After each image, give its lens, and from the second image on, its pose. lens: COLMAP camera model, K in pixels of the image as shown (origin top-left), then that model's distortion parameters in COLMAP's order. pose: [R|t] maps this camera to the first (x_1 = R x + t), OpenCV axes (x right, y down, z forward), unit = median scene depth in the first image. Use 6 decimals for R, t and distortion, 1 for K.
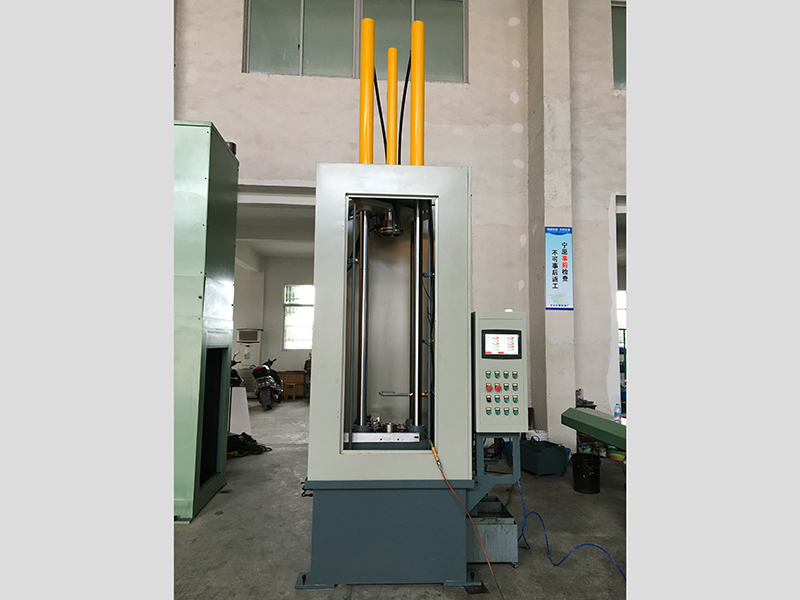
lens RADIAL K [[528.3, 0, 400.0], [0, 528.3, 300.0], [0, 0, 1]] dist [-0.005179, -0.001439]
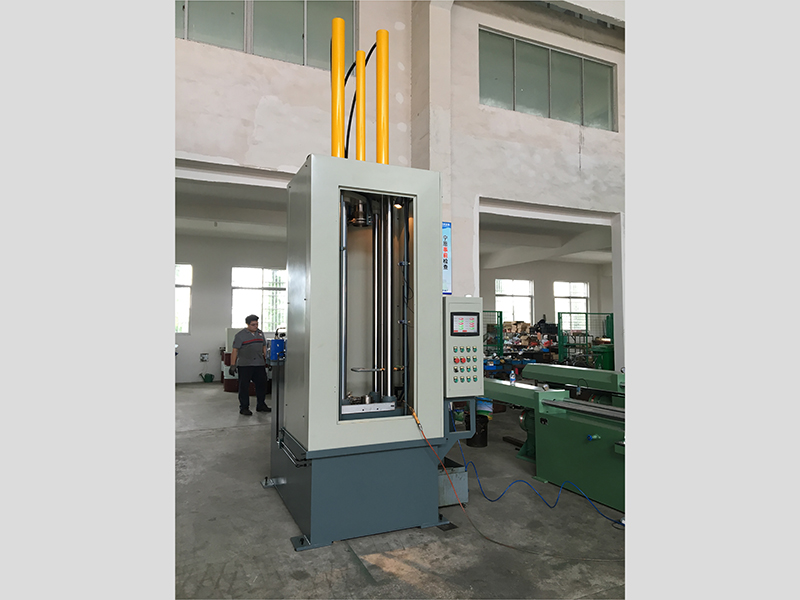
lens RADIAL K [[524.3, 0, 416.5], [0, 524.3, 302.1], [0, 0, 1]] dist [-0.000150, -0.001722]
pose [[0.926754, 0.007500, 0.375595, -0.346111], [-0.021572, 0.999213, 0.033275, -0.003277], [-0.375050, -0.038940, 0.926186, -0.060336]]
